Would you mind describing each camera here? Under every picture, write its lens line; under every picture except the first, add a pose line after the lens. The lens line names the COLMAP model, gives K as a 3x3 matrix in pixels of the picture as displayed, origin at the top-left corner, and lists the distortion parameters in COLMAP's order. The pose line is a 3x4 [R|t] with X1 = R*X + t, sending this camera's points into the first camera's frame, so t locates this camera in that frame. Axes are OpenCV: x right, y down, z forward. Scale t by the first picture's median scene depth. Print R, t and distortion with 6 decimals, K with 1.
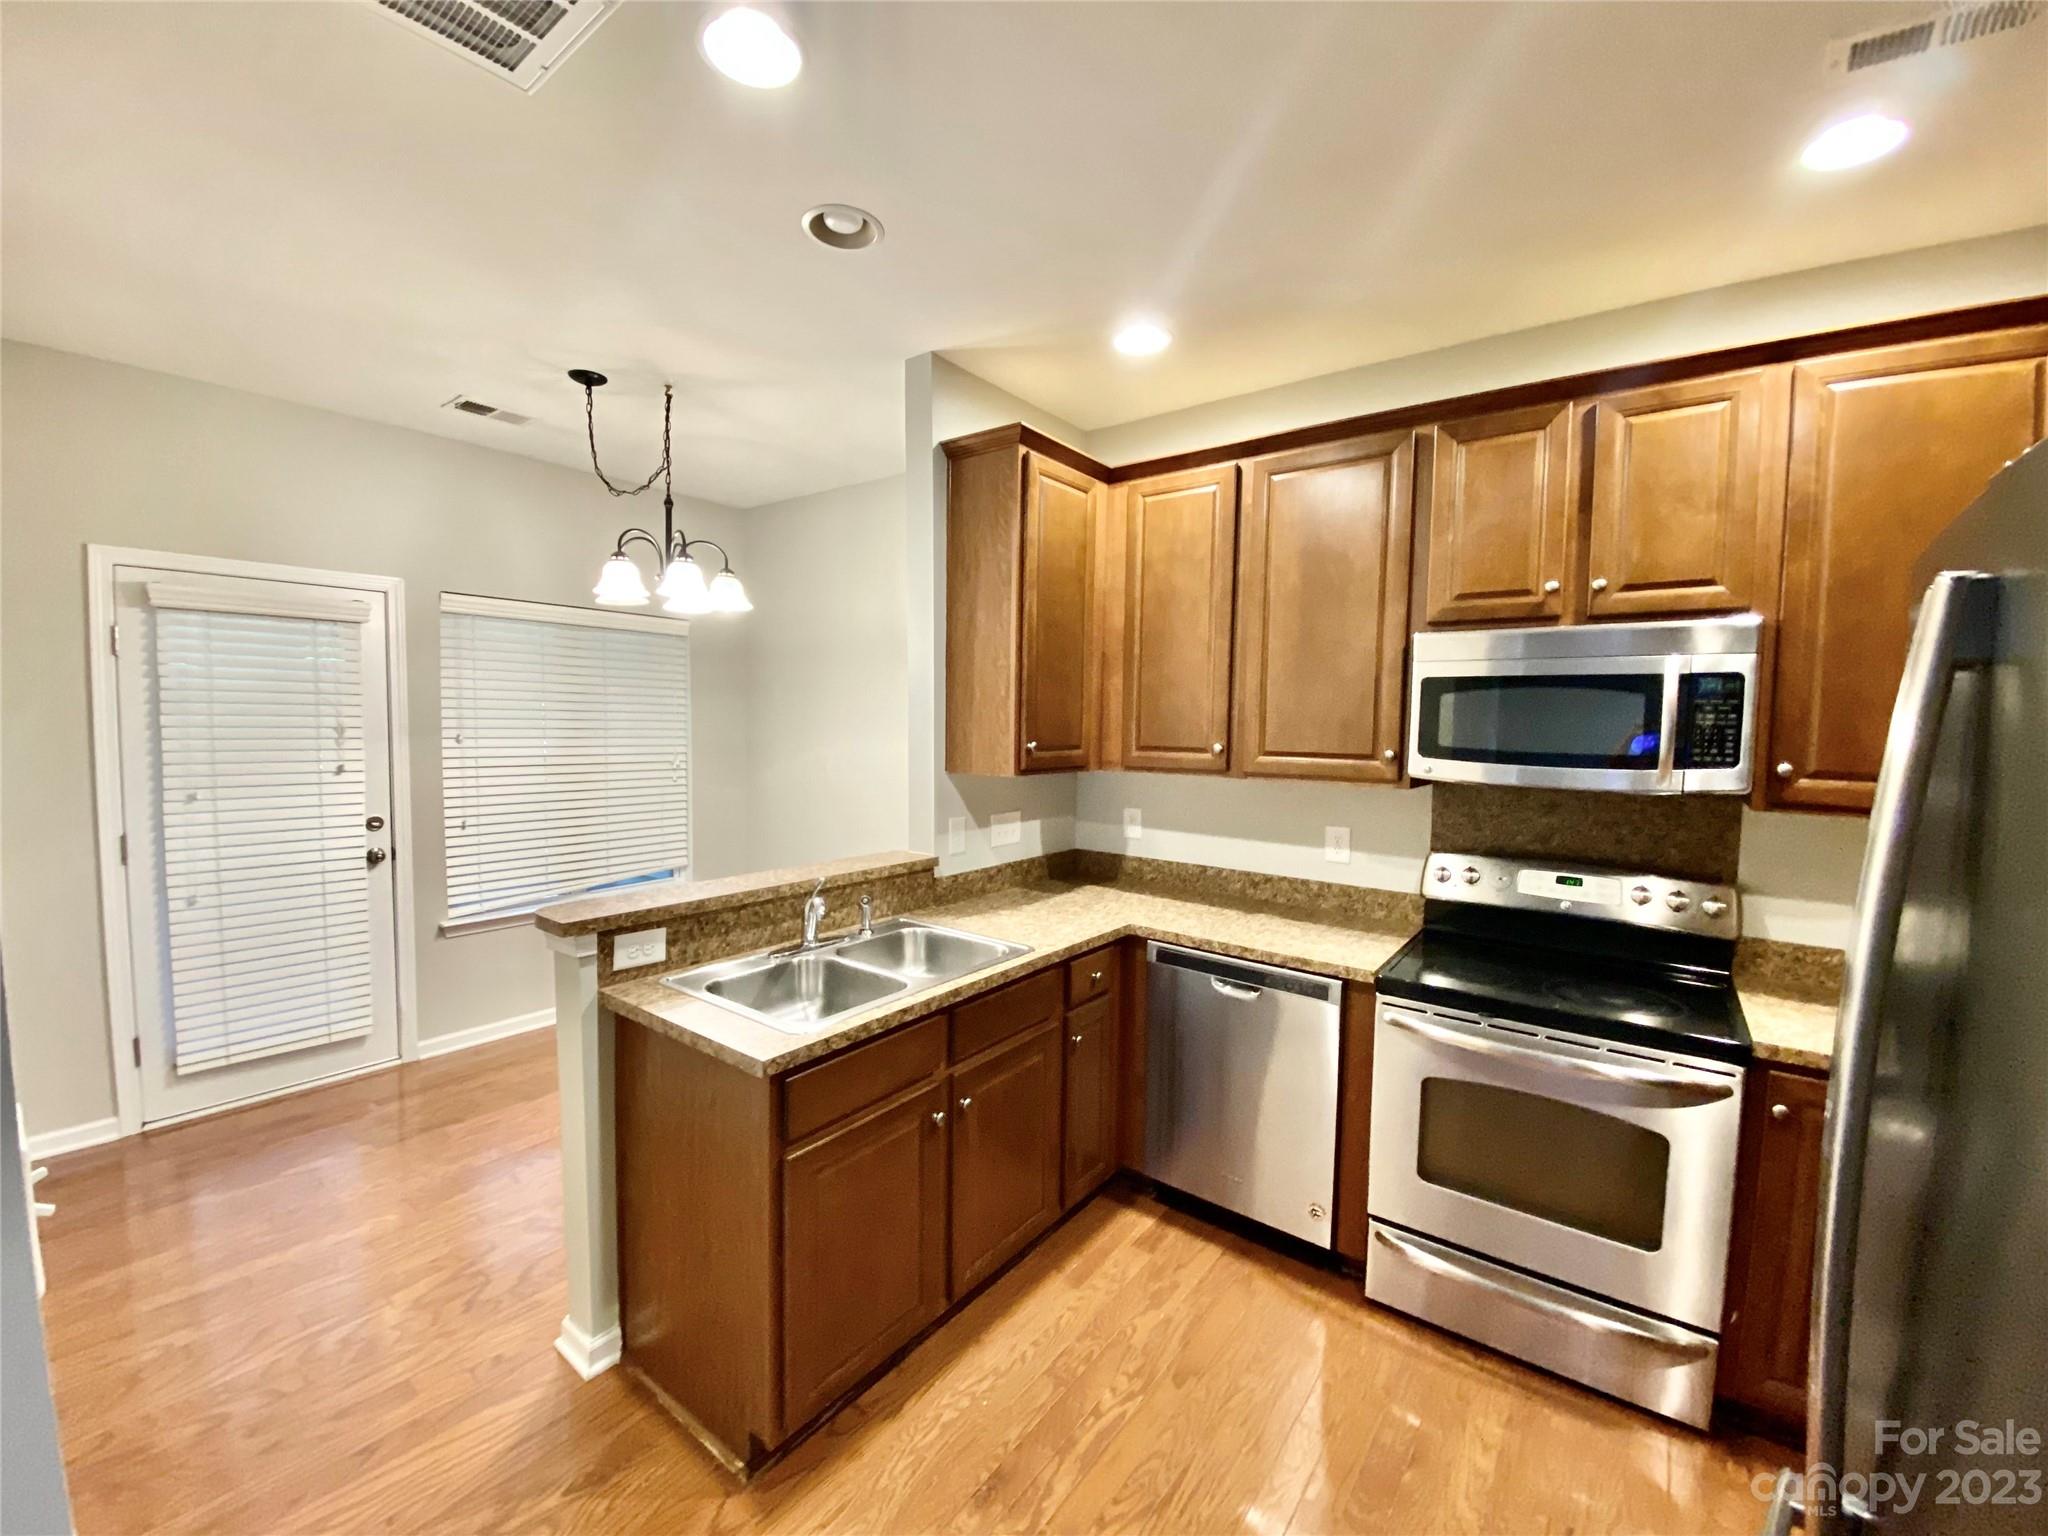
lens RADIAL K [[838.4, 0, 1016.2], [0, 838.4, 774.9], [0, 0, 1]] dist [-0.001757, -0.003788]
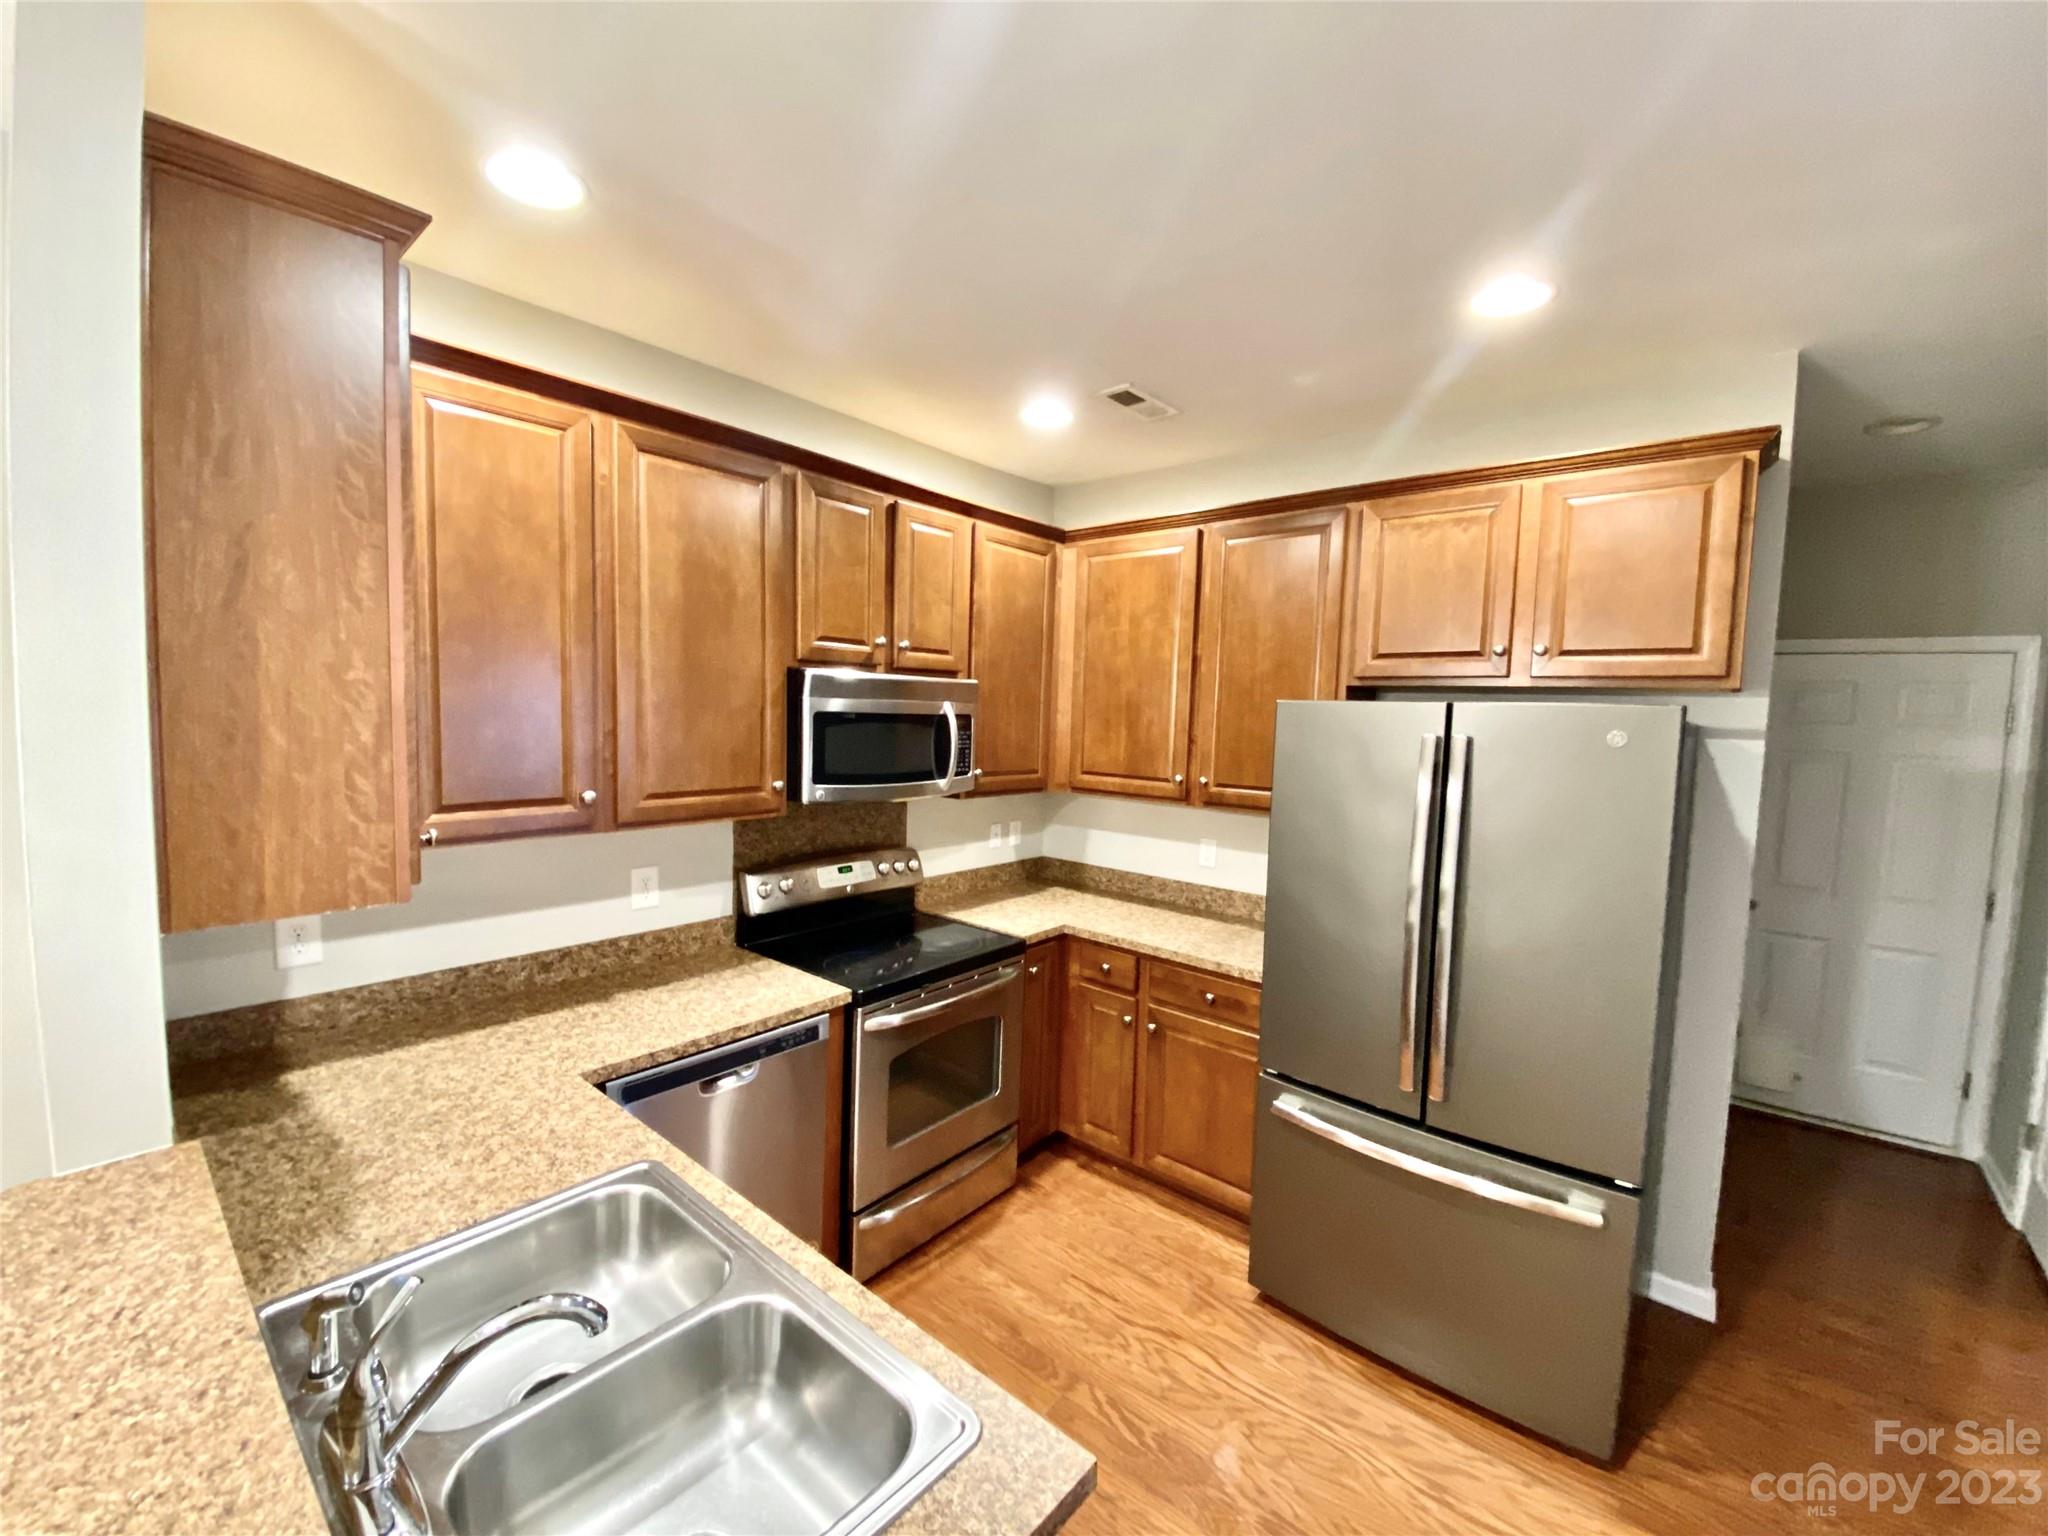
lens RADIAL K [[828.3, 0, 1016.3], [0, 828.3, 761.5], [0, 0, 1]] dist [-0.001158, -0.000818]
pose [[0.028198, -0.079986, 0.996397, -0.505703], [0.040051, 0.996083, 0.078827, -0.111812], [-0.998800, 0.037684, 0.031291, 0.633762]]
